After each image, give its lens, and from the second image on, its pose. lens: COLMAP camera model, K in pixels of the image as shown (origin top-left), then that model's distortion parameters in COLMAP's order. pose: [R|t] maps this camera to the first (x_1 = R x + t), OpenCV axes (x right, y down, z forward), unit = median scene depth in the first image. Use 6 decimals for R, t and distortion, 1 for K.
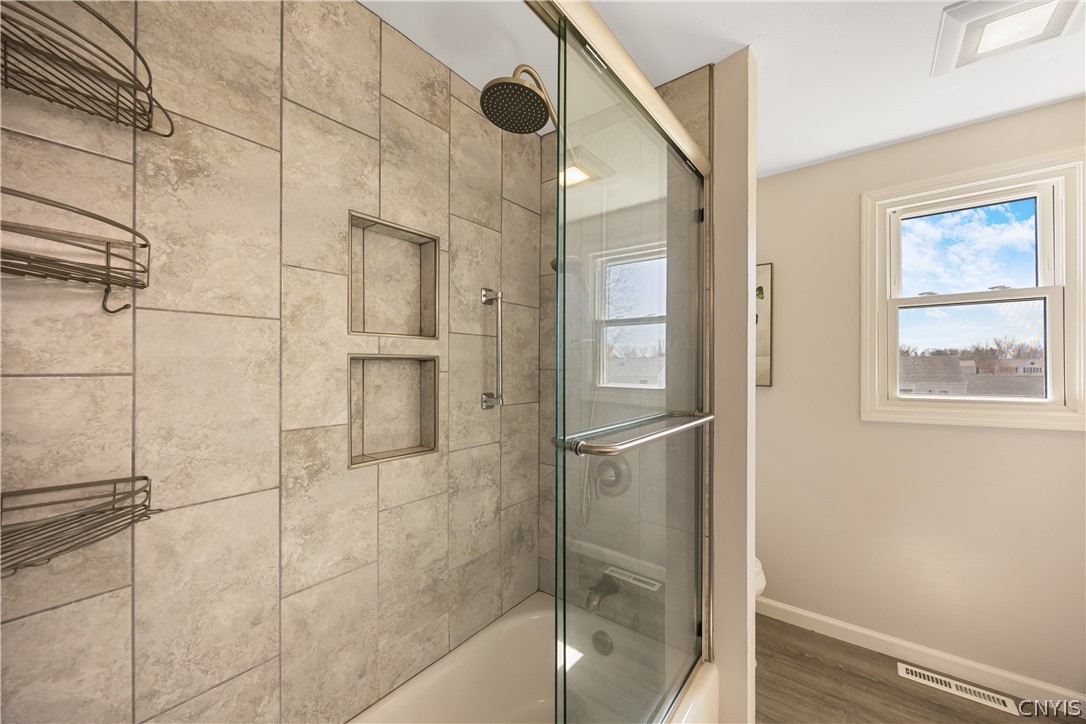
lens RADIAL K [[417.9, 0, 546.9], [0, 417.9, 359.8], [0, 0, 1]] dist [0.000357, -0.000030]
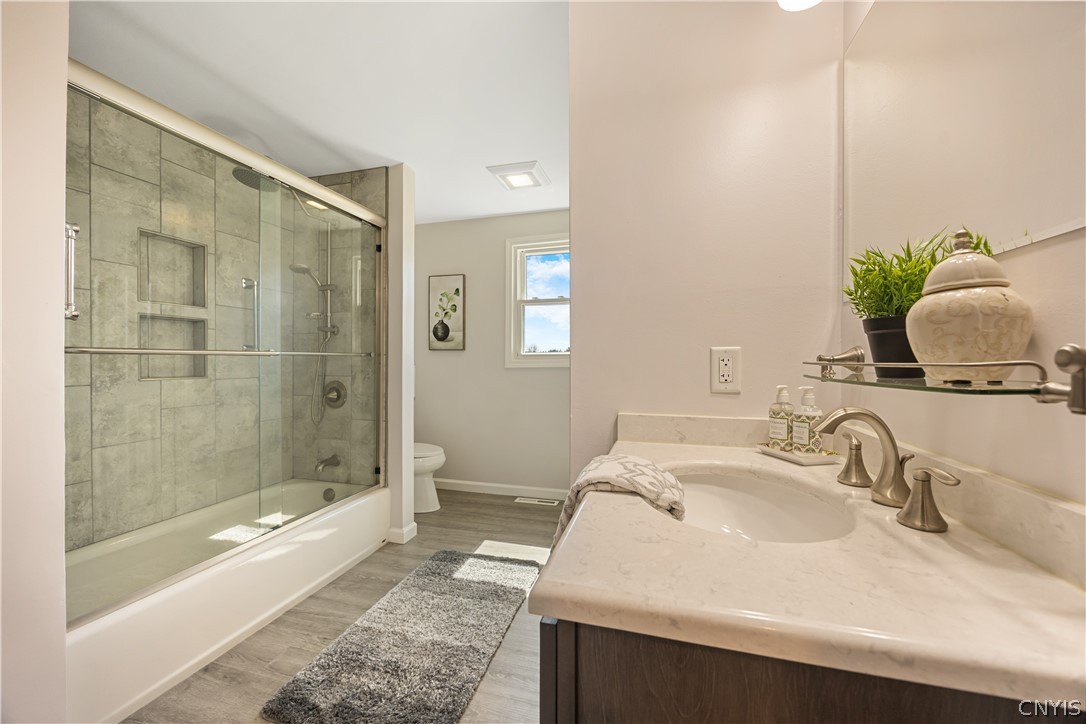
lens RADIAL K [[417.9, 0, 546.9], [0, 417.9, 359.8], [0, 0, 1]] dist [0.000357, -0.000030]
pose [[0.930066, 0.000892, 0.367391, 0.378631], [-0.007138, 0.999852, 0.015643, 0.117496], [-0.367323, -0.017172, 0.929935, -1.013733]]
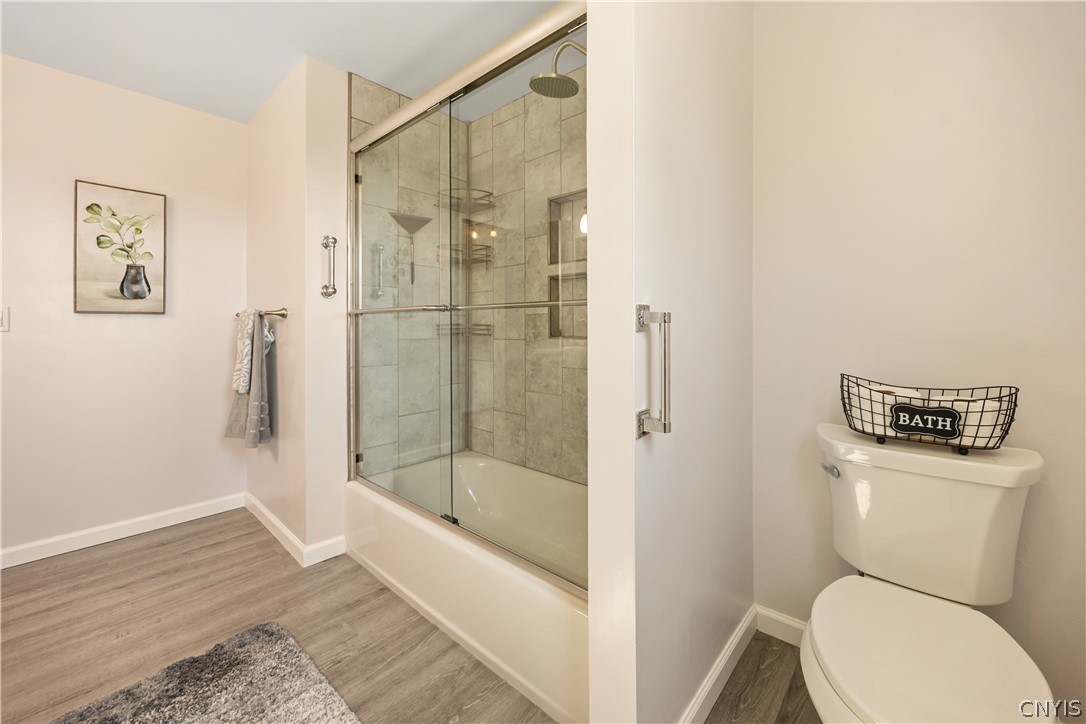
lens RADIAL K [[422.1, 0, 545.2], [0, 422.1, 330.4], [0, 0, 1]] dist [0.000290, 0.000026]
pose [[-0.069964, -0.002920, -0.997545, 1.189518], [0.003773, 0.999988, -0.003192, 0.197977], [0.997542, -0.003987, -0.069952, 0.951786]]
